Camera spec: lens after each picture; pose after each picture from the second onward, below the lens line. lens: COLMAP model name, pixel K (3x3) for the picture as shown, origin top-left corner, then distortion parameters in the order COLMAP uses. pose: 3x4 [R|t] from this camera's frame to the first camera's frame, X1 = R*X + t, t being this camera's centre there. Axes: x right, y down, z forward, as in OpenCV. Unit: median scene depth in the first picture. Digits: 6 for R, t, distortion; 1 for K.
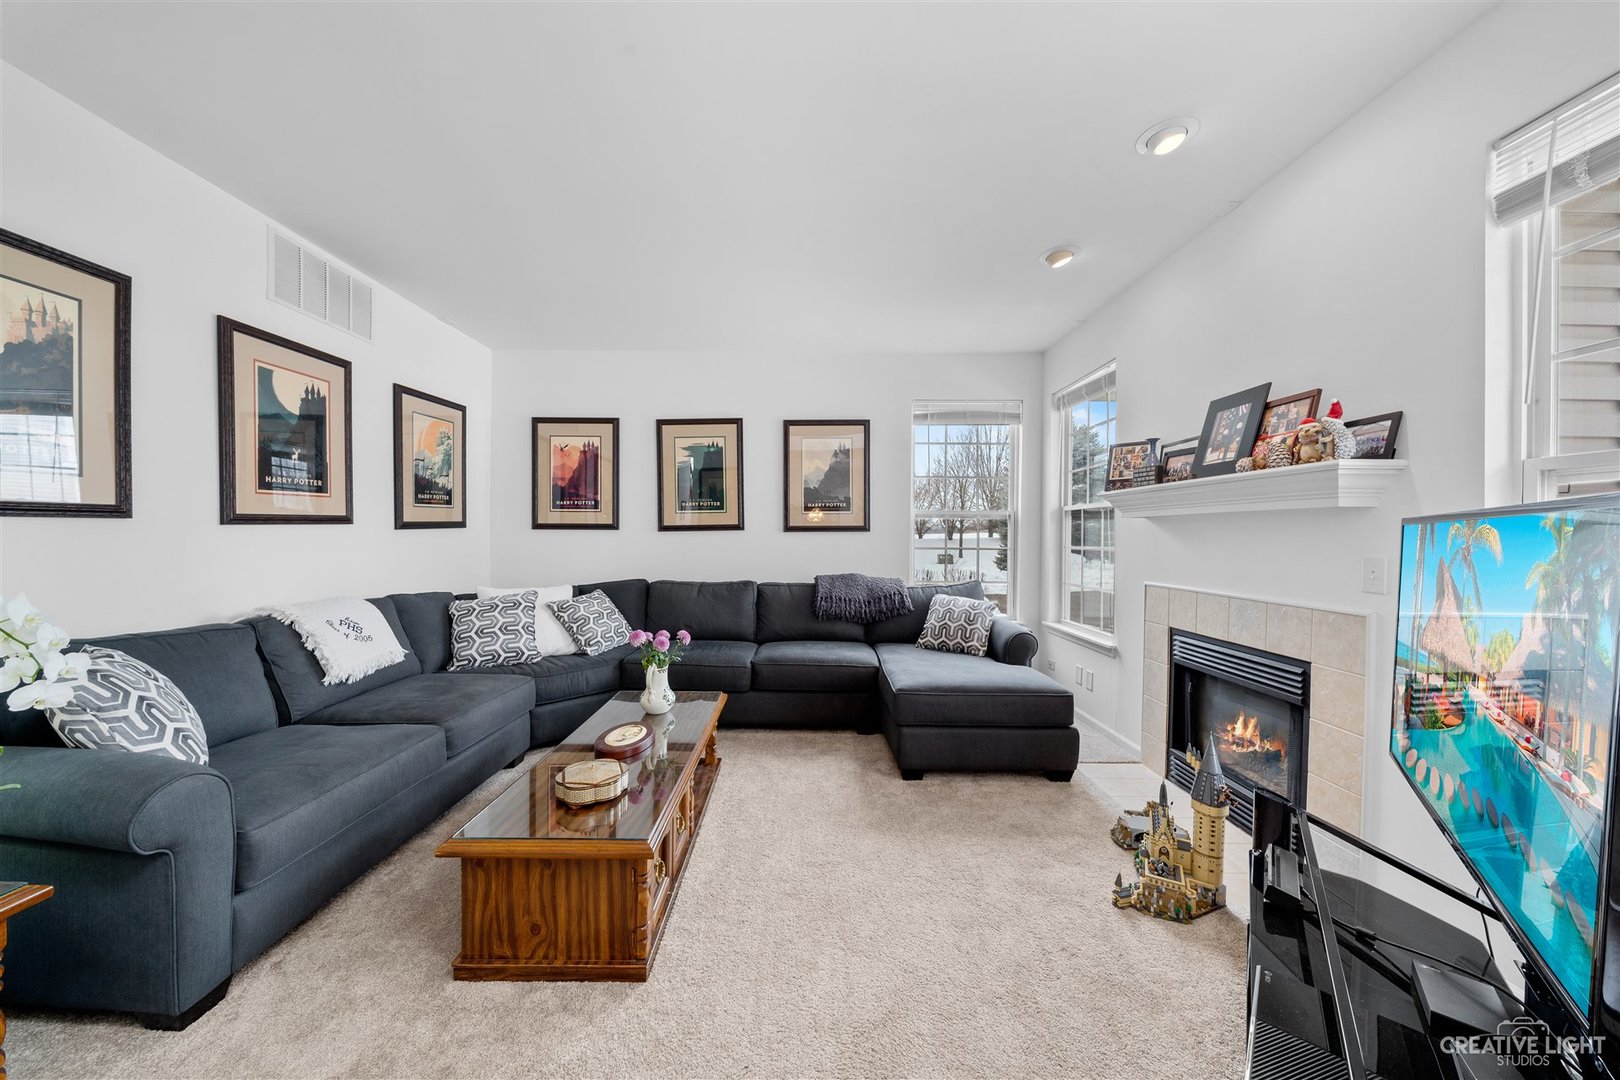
lens RADIAL K [[534.0, 0, 819.9], [0, 534.0, 532.3], [0, 0, 1]] dist [0.001321, 0.000056]
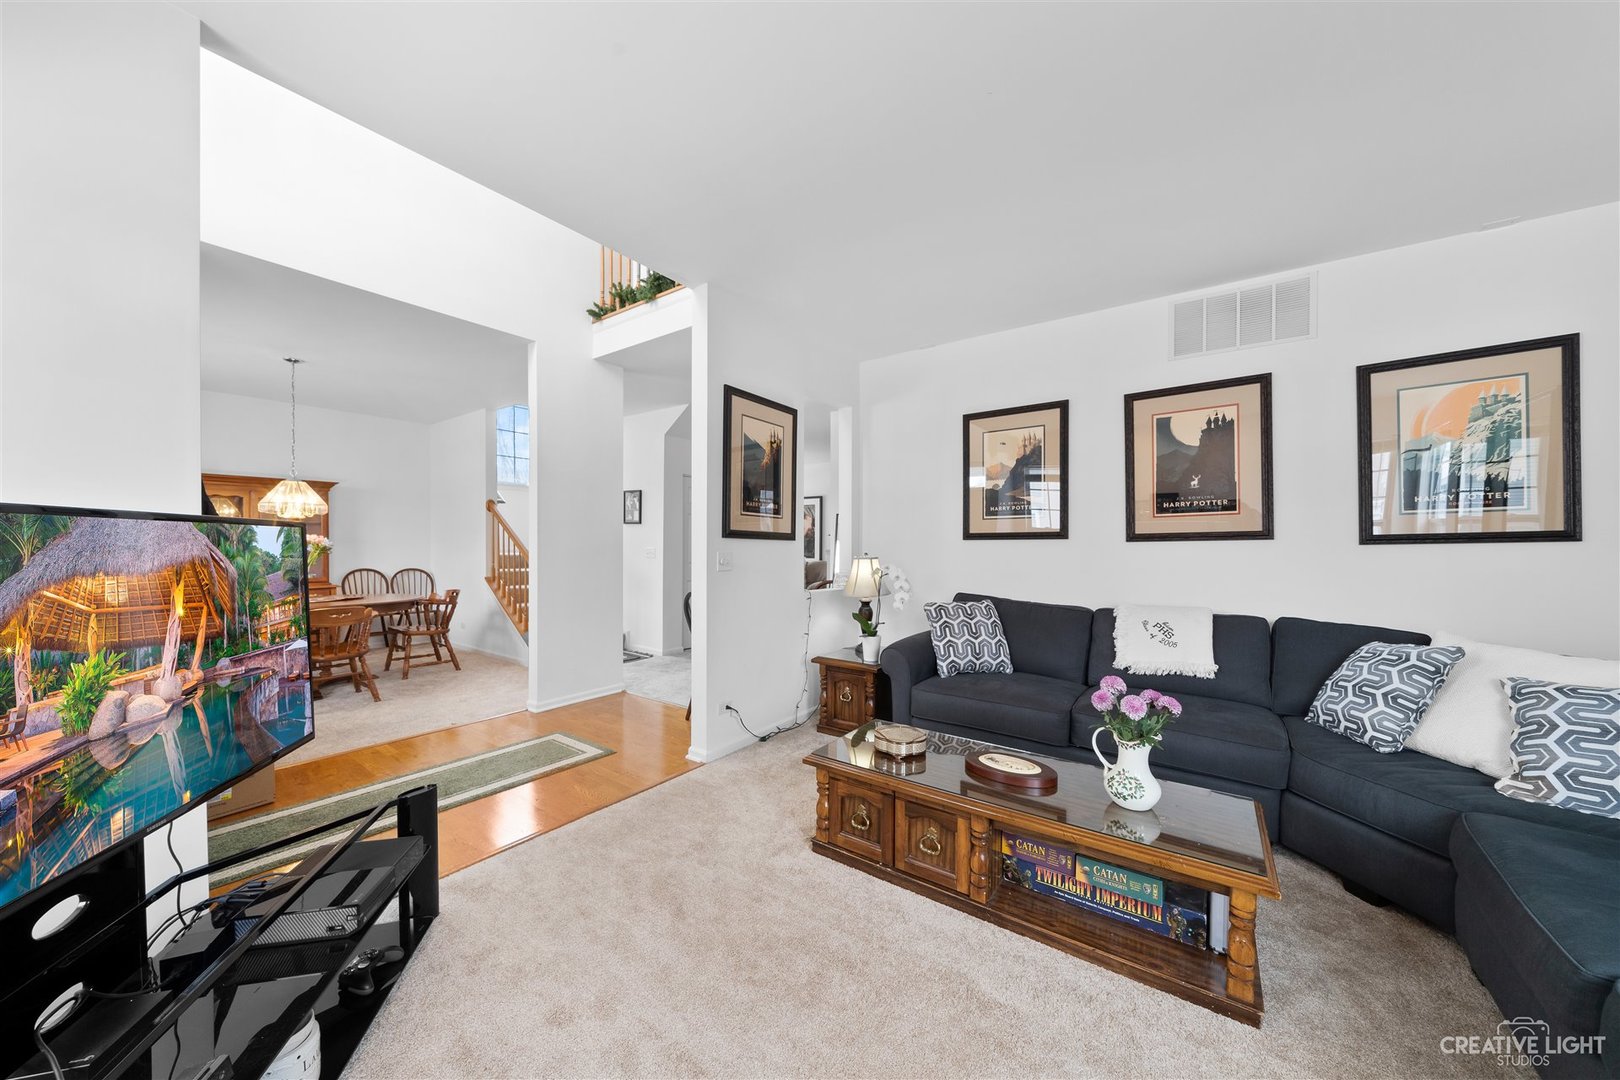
lens RADIAL K [[555.5, 0, 823.4], [0, 555.5, 550.9], [0, 0, 1]] dist [-0.006475, 0.000084]
pose [[-0.605410, -0.004949, -0.795898, 0.462883], [-0.012963, 0.999909, 0.003642, 0.012889], [0.795808, 0.012522, -0.605420, 1.091489]]
